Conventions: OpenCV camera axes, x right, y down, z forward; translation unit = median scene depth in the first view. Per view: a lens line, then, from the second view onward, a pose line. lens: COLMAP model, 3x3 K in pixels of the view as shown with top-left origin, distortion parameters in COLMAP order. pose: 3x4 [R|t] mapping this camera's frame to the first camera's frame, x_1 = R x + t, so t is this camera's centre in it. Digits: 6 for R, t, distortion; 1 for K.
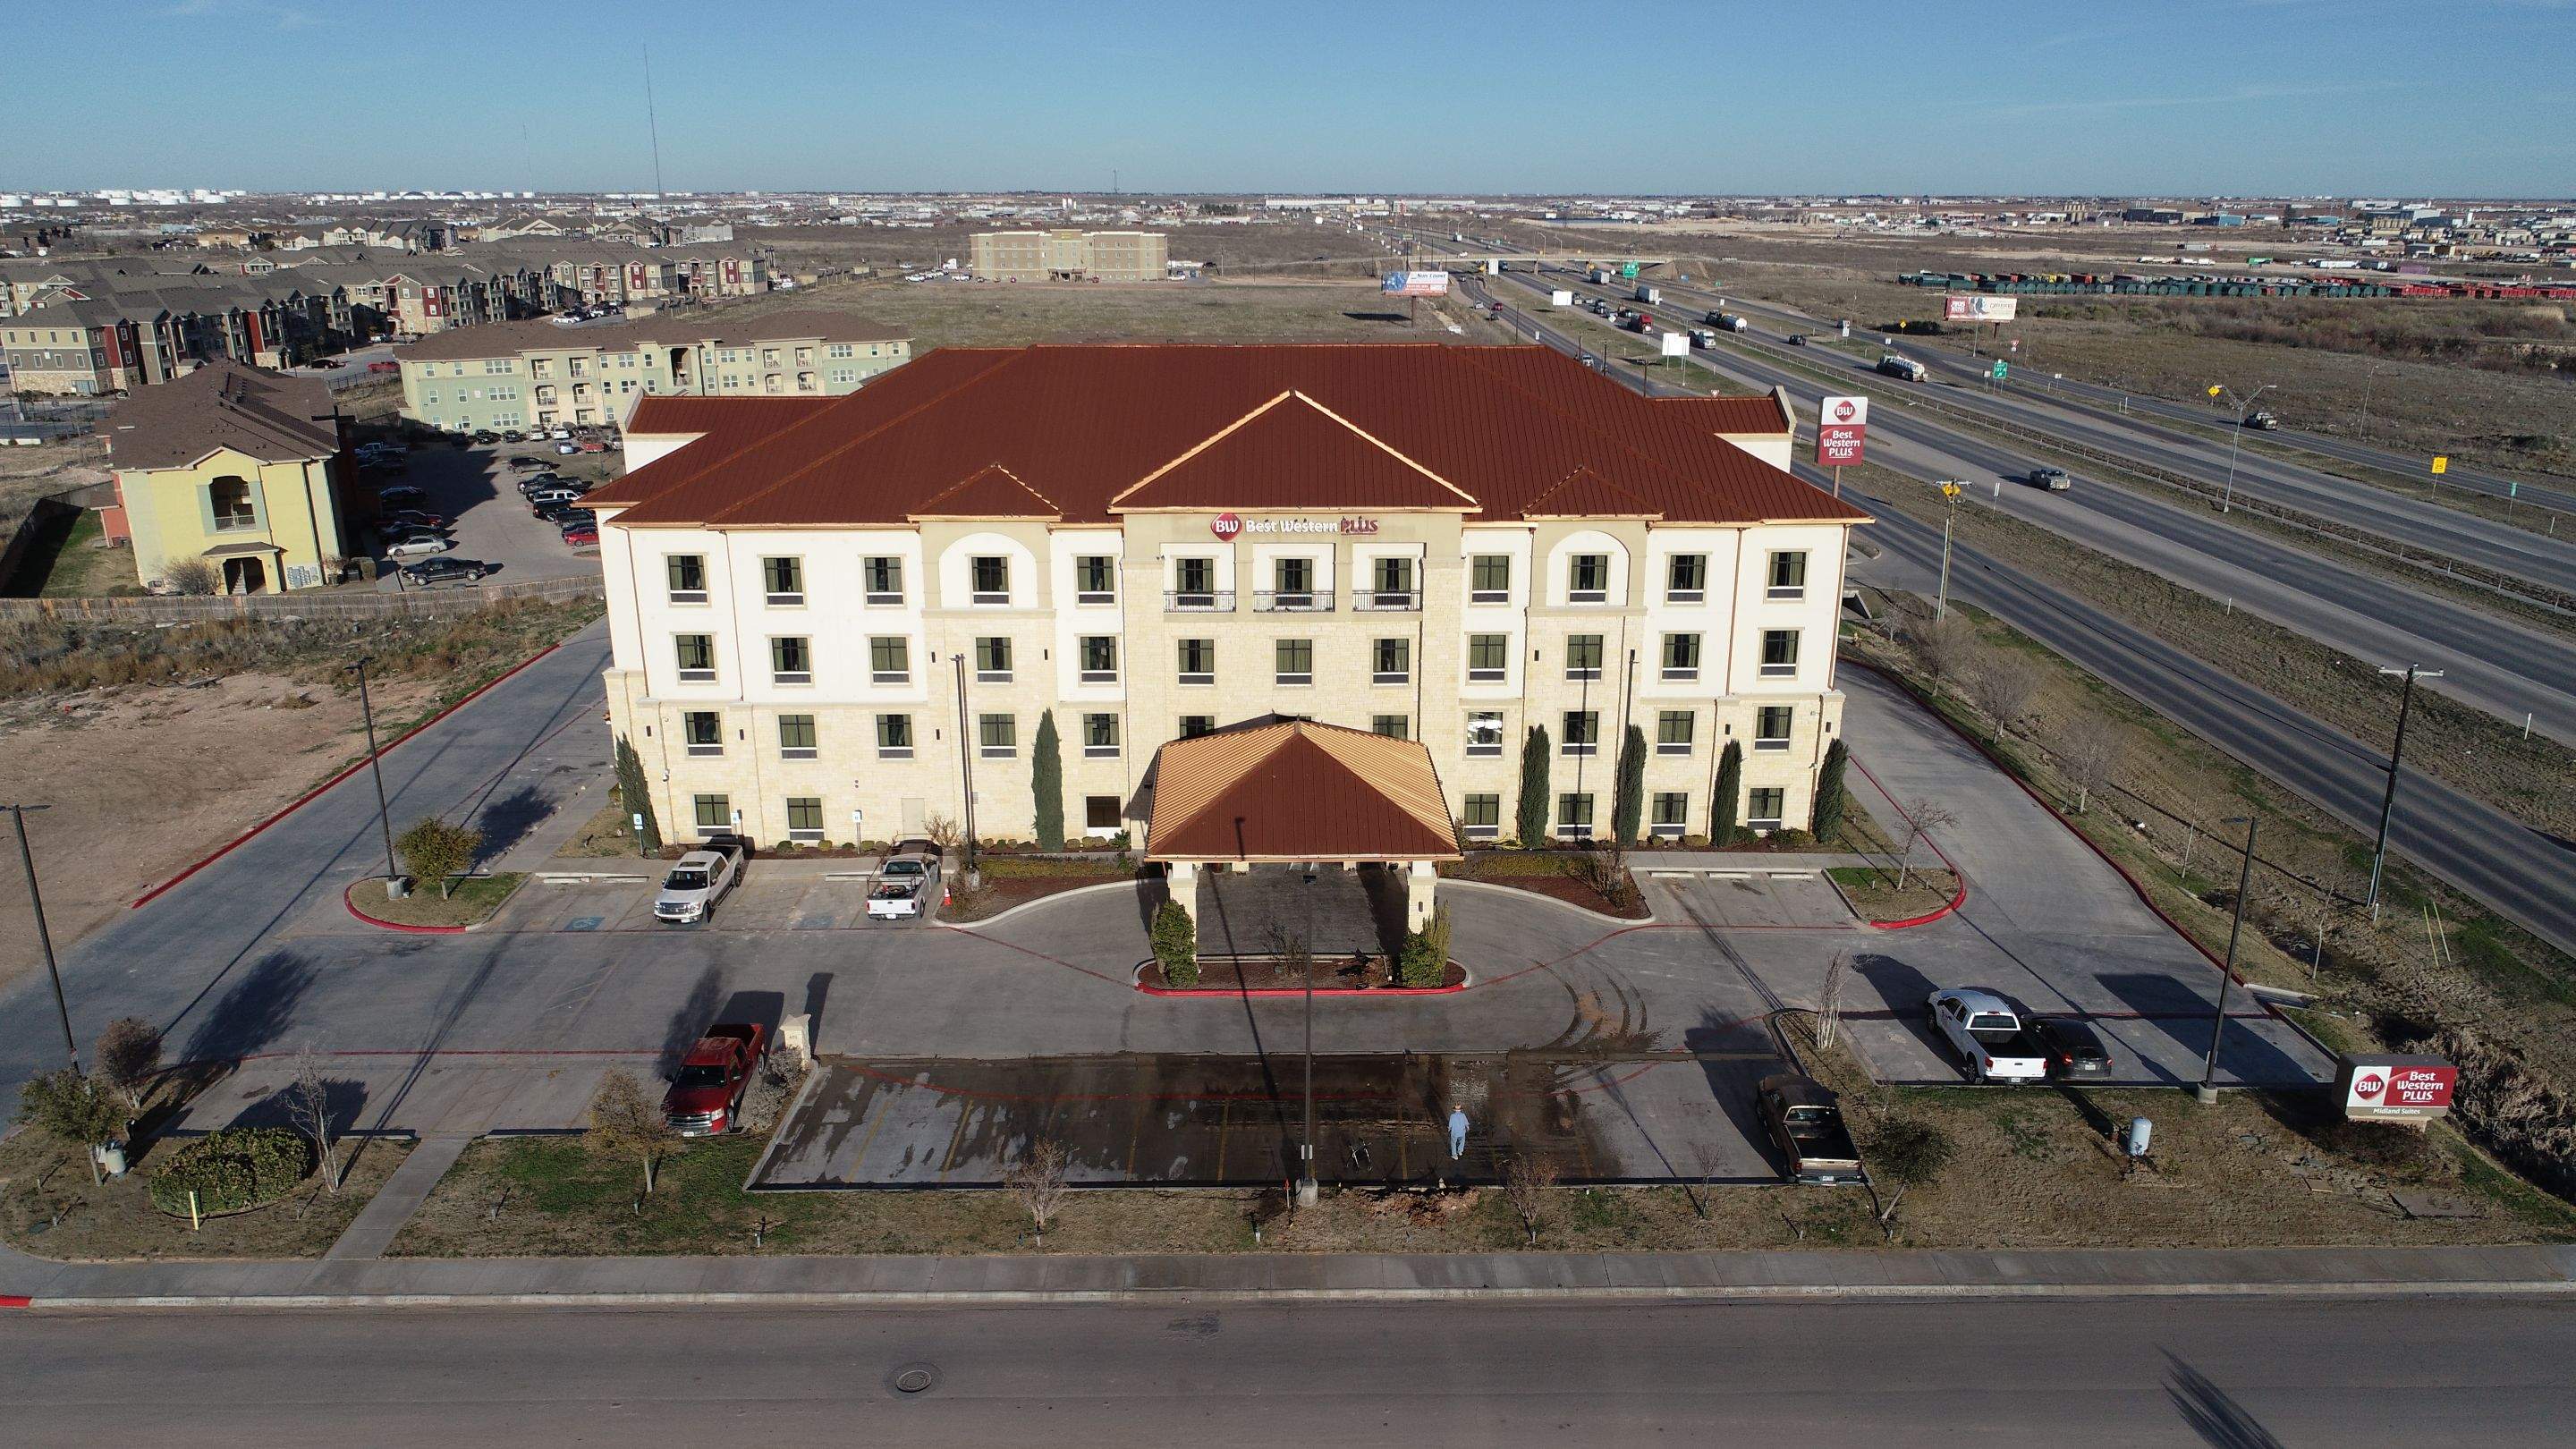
lens RADIAL K [[1733.6, 0, 1288.0], [0, 1733.6, 724.5], [0, 0, 1]] dist [-0.006393, 0.003520]
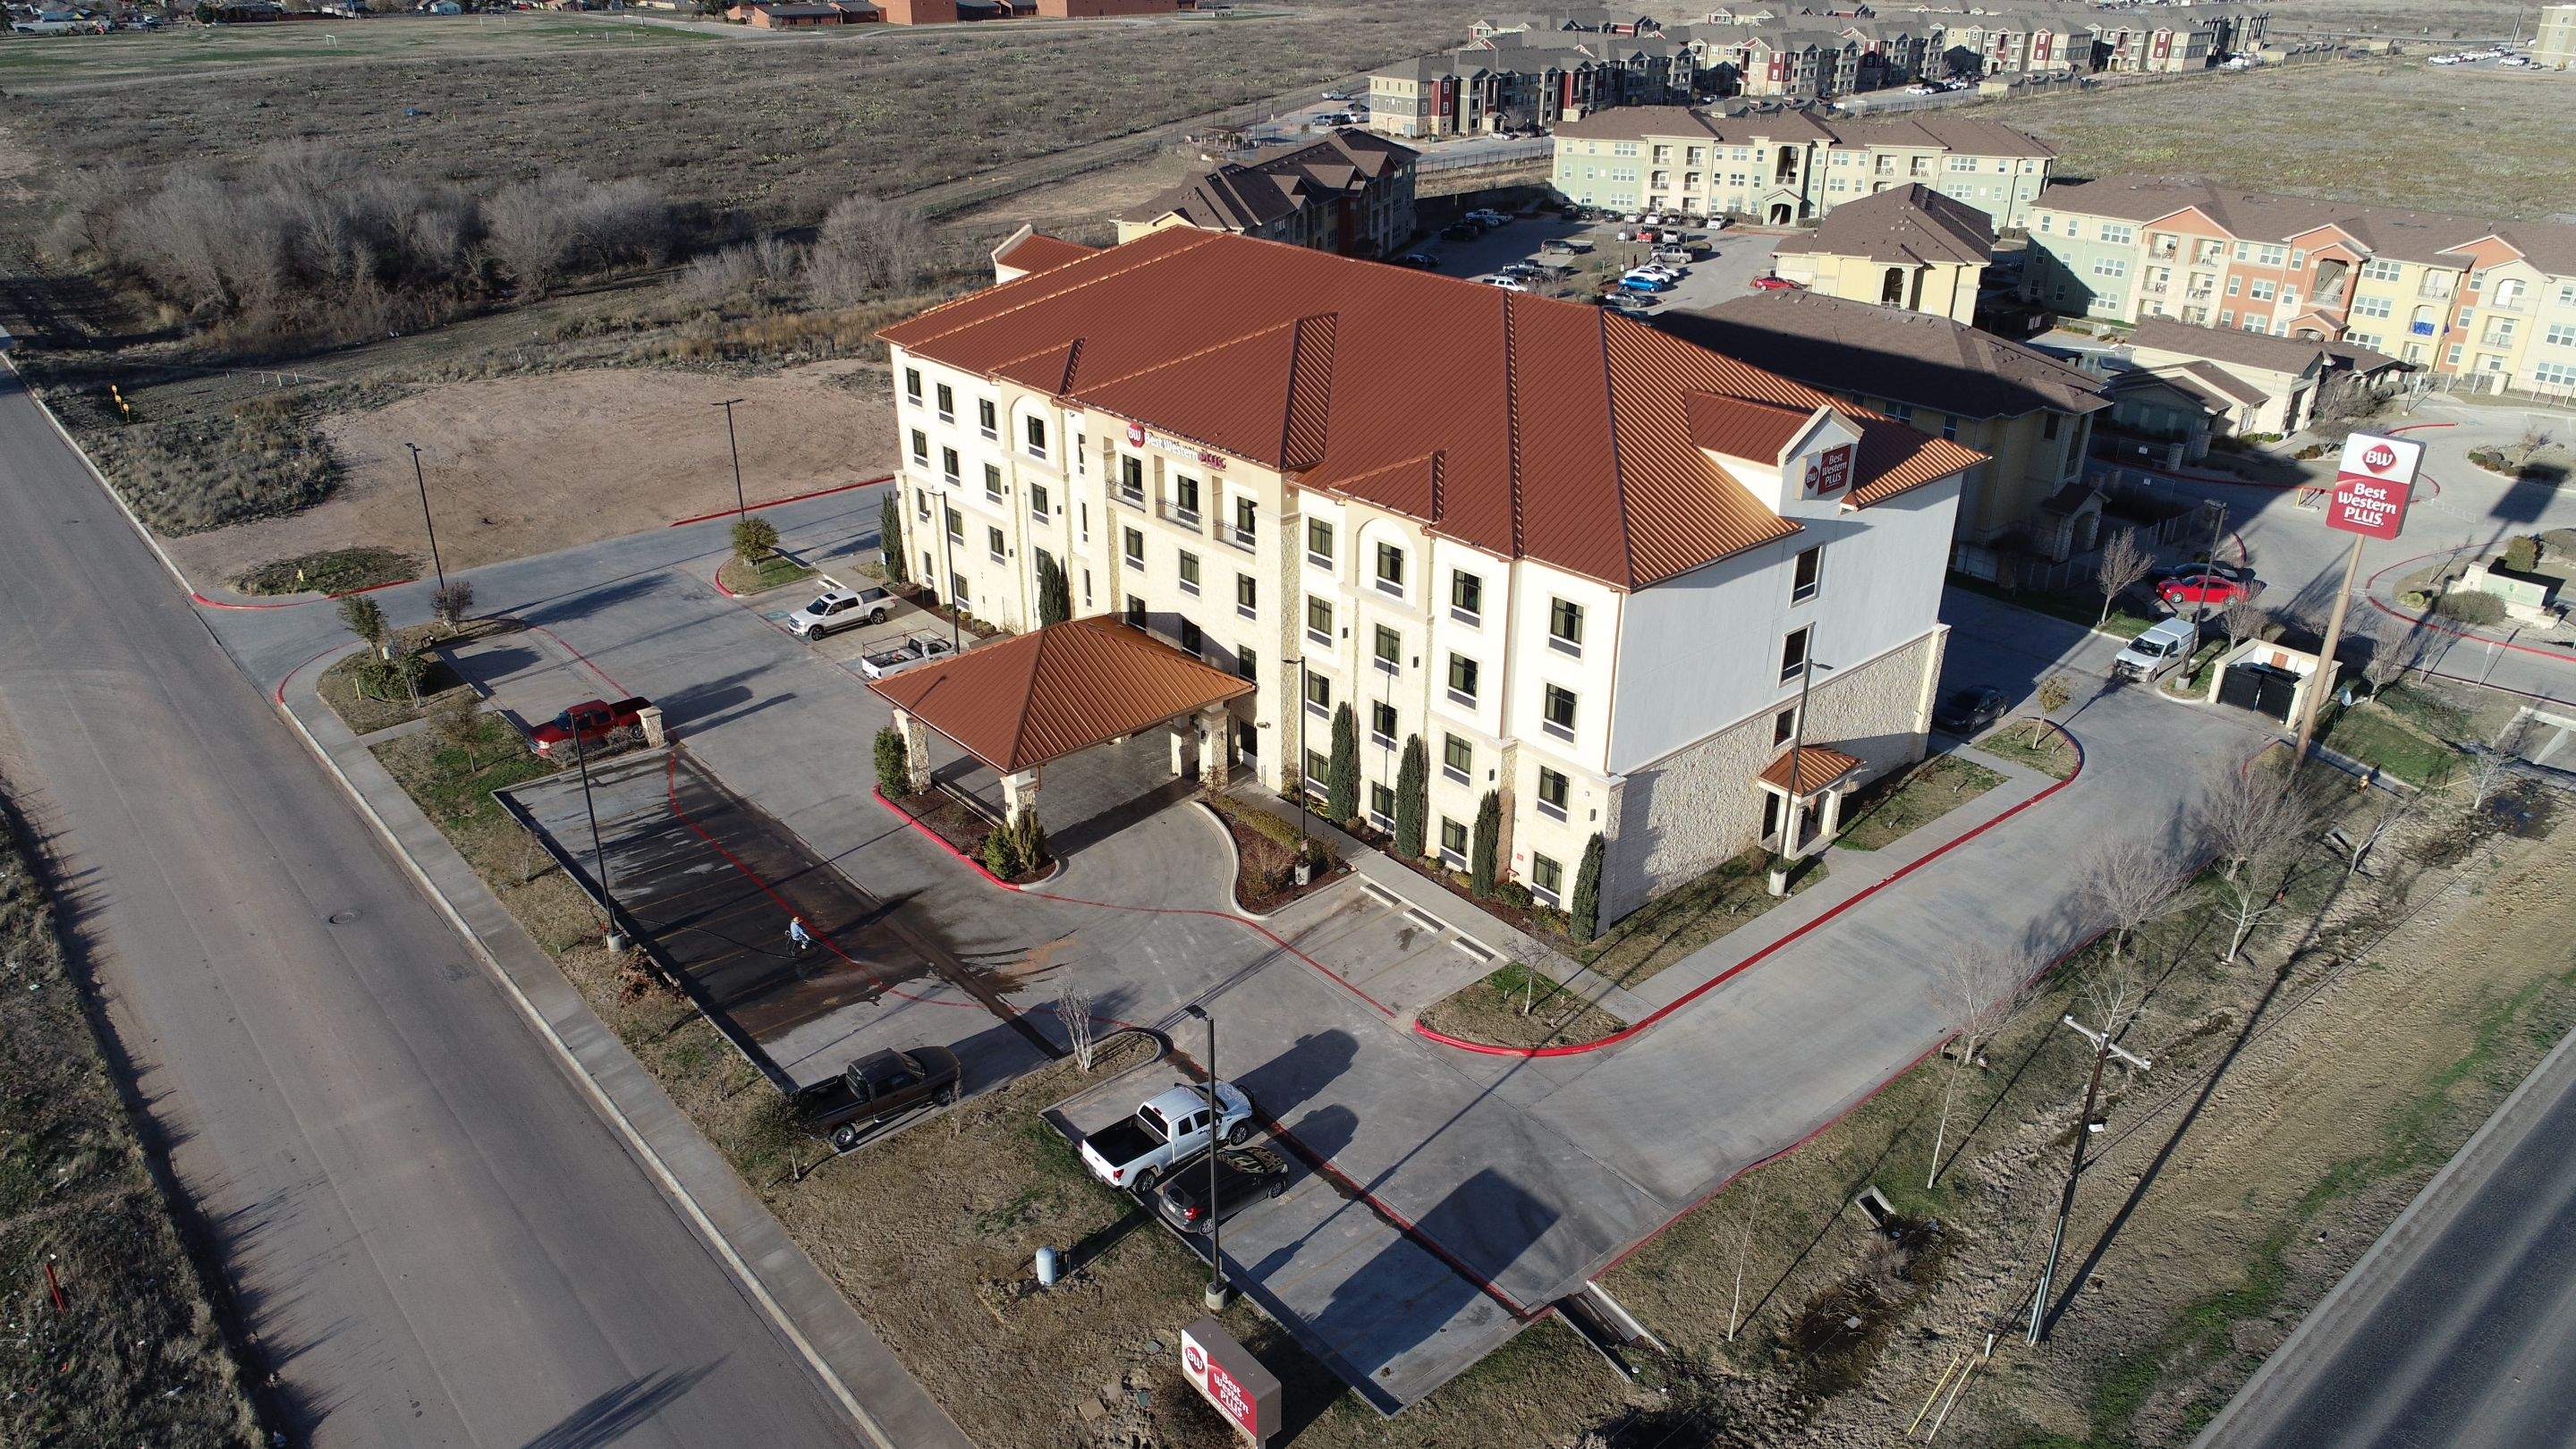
lens RADIAL K [[1725.0, 0, 1288.5], [0, 1725.0, 735.4], [0, 0, 1]] dist [-0.003736, 0.002089]
pose [[0.642878, 0.330605, -0.690947, 0.808041], [-0.226717, 0.943767, 0.240630, -0.210578], [0.731647, 0.001954, 0.681681, 0.320248]]
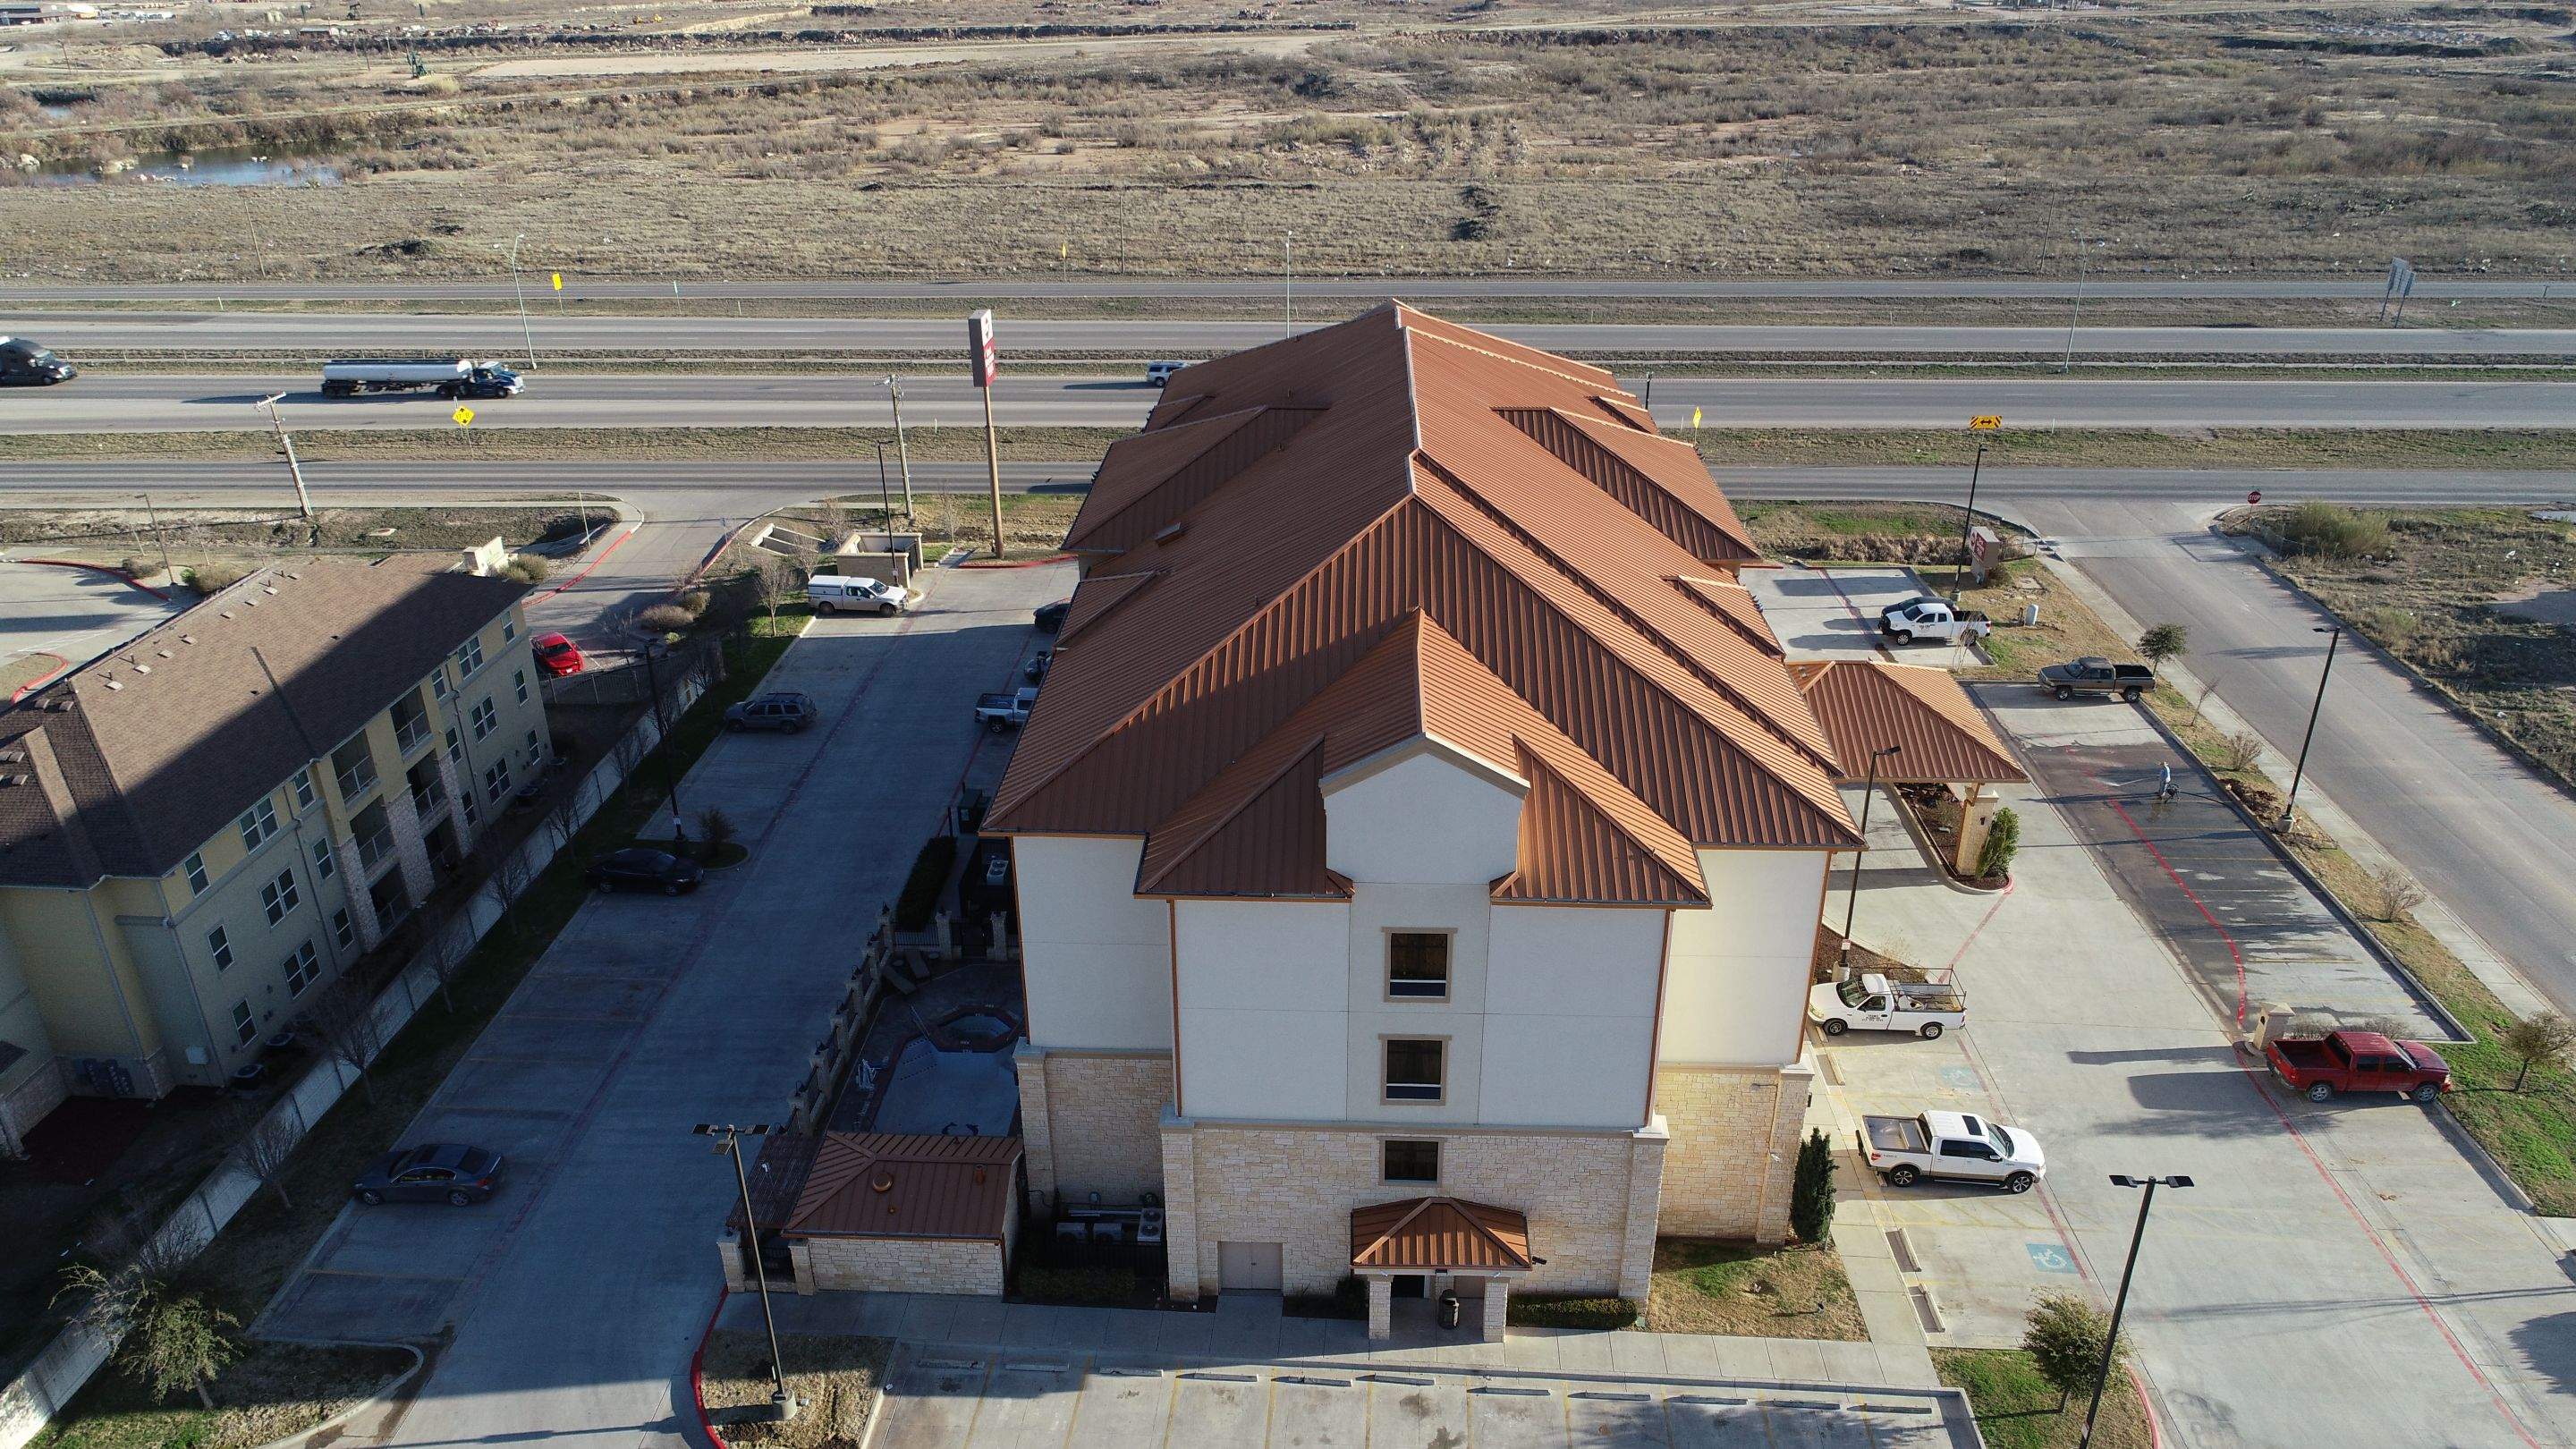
lens RADIAL K [[1725.0, 0, 1288.5], [0, 1725.0, 735.4], [0, 0, 1]] dist [-0.003736, 0.002089]
pose [[0.058612, -0.432495, 0.899729, -0.951817], [0.299883, 0.867280, 0.397361, -0.465359], [-0.952174, 0.246523, 0.180530, 1.049171]]
